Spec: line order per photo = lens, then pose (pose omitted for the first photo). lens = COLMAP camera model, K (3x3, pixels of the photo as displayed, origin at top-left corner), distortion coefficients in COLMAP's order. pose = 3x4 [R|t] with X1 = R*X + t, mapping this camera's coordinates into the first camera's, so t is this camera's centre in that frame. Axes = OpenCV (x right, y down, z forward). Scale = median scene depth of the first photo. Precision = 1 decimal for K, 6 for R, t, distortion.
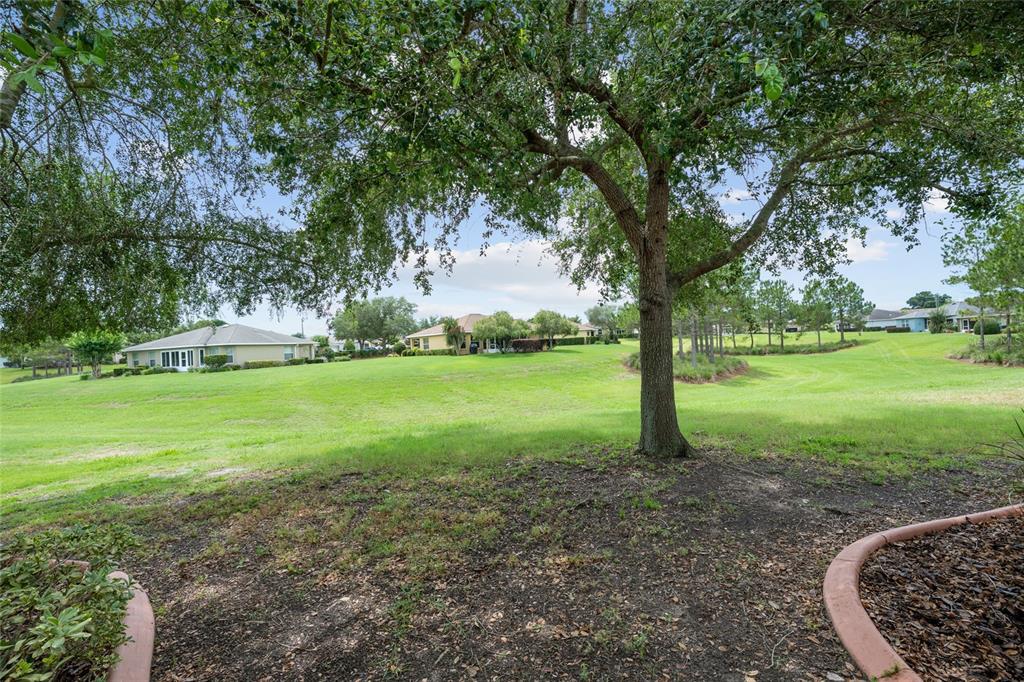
lens RADIAL K [[414.9, 0, 505.4], [0, 414.9, 345.9], [0, 0, 1]] dist [-0.027170, 0.002952]
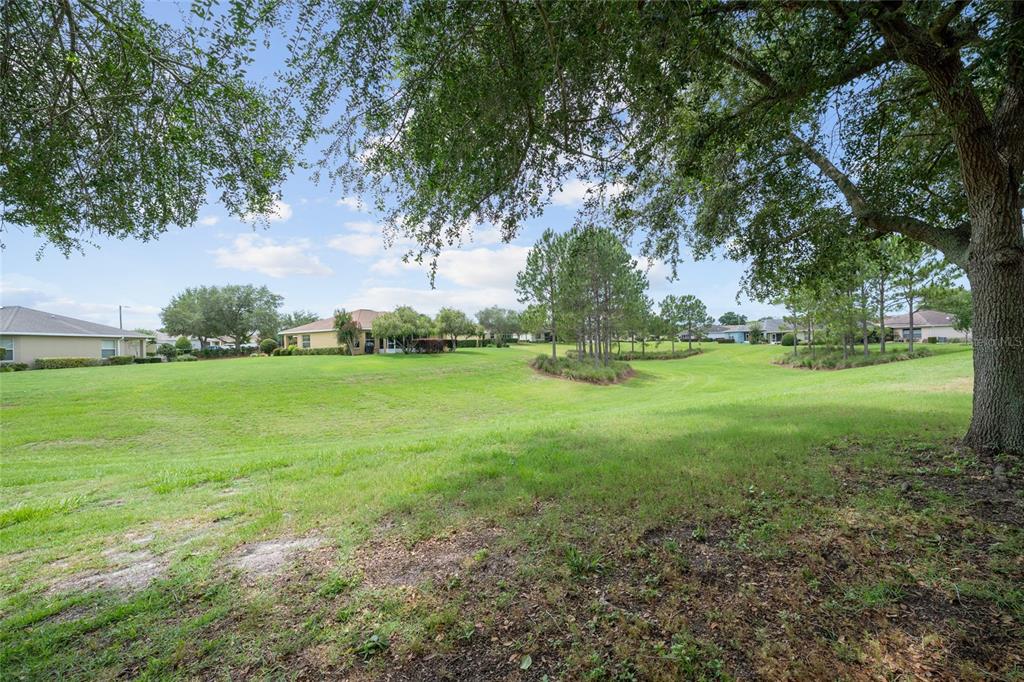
lens RADIAL K [[414.9, 0, 506.2], [0, 414.9, 347.4], [0, 0, 1]] dist [-0.027170, 0.002952]
pose [[0.943252, 0.022022, 0.331348, -0.088787], [-0.018811, 0.999740, -0.012898, 0.010911], [-0.331546, 0.005933, 0.943420, 0.068797]]
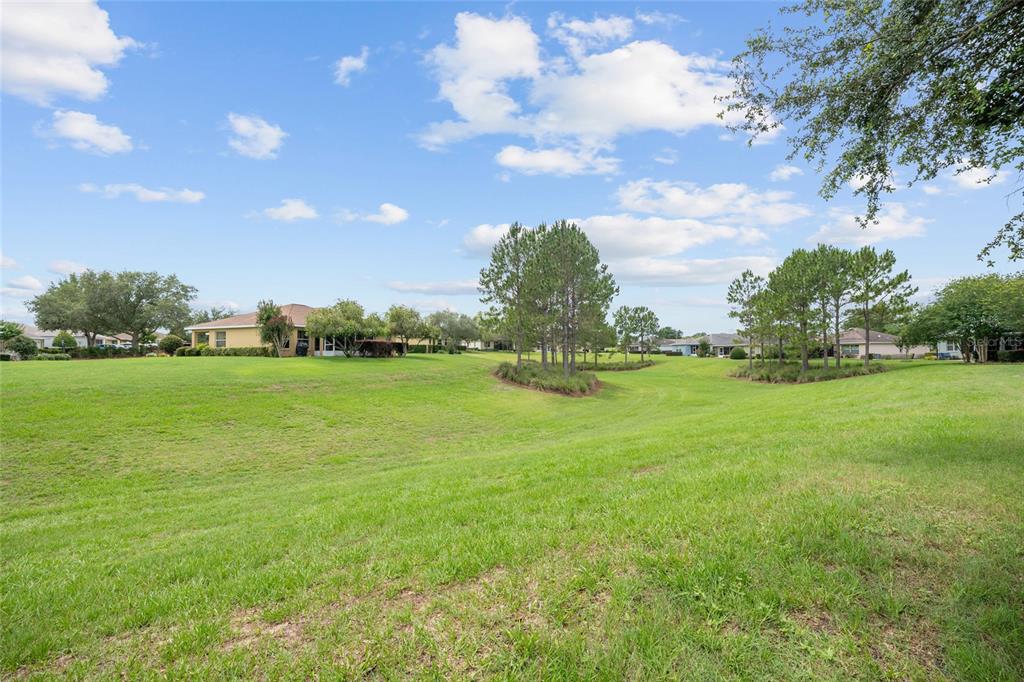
lens RADIAL K [[408.7, 0, 504.6], [0, 408.7, 347.7], [0, 0, 1]] dist [-0.024440, 0.002135]
pose [[0.884775, 0.054279, 0.462848, -0.087192], [-0.039789, 0.998366, -0.041020, 0.018482], [-0.464318, 0.017877, 0.885488, 0.189673]]
